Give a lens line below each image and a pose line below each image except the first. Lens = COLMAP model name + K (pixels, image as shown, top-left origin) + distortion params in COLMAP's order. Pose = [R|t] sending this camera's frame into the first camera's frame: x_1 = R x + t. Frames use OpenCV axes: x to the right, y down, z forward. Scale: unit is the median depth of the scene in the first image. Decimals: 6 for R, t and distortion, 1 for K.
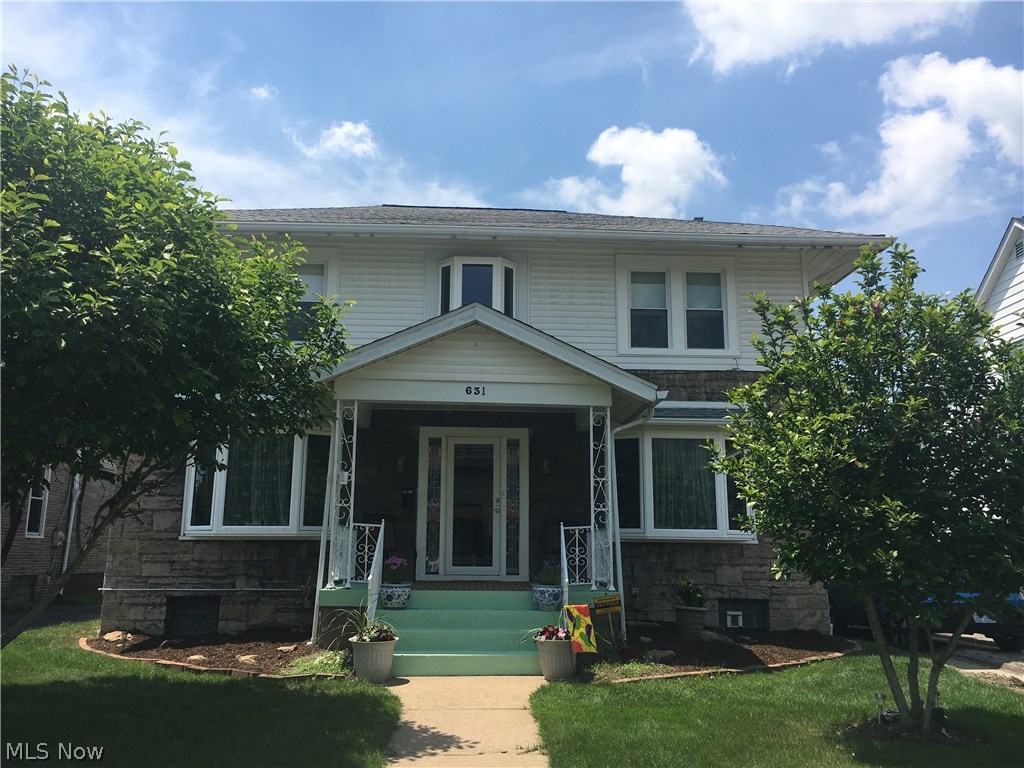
lens RADIAL K [[841.2, 0, 512.0], [0, 841.2, 384.0], [0, 0, 1]] dist [0.059418, -0.081021]
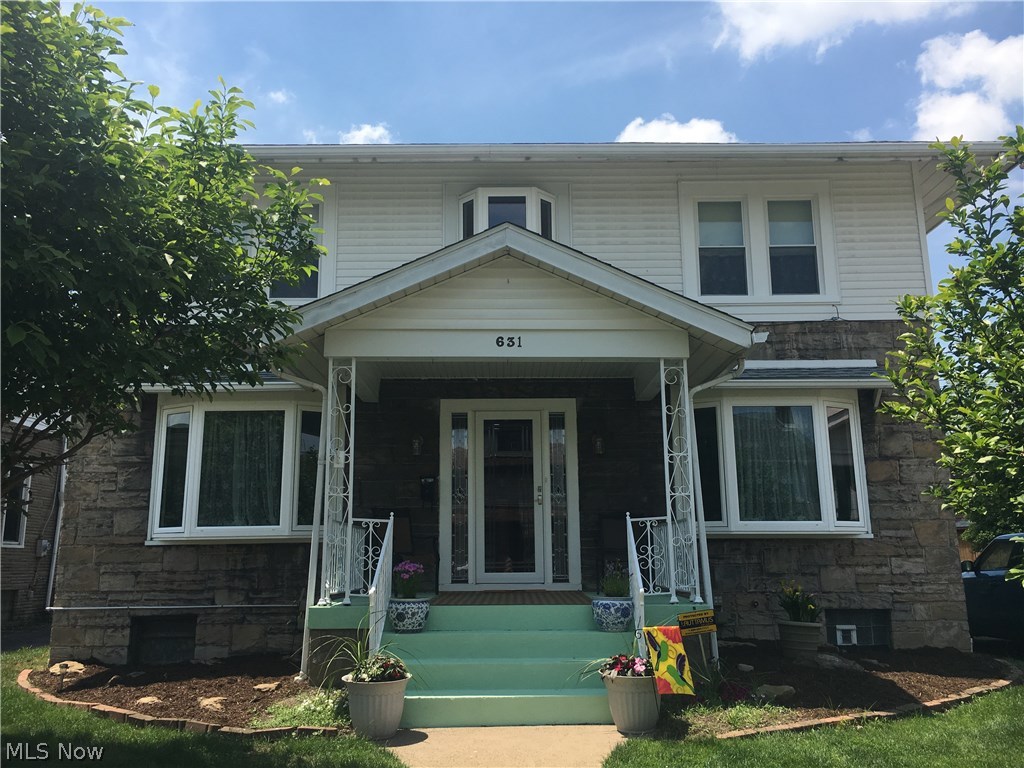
lens RADIAL K [[841.2, 0, 512.0], [0, 841.2, 384.0], [0, 0, 1]] dist [0.059418, -0.081021]
pose [[0.999087, -0.024394, -0.035076, -0.013047], [0.024224, 0.999693, -0.005258, 0.044069], [0.035193, 0.004403, 0.999371, 0.210628]]
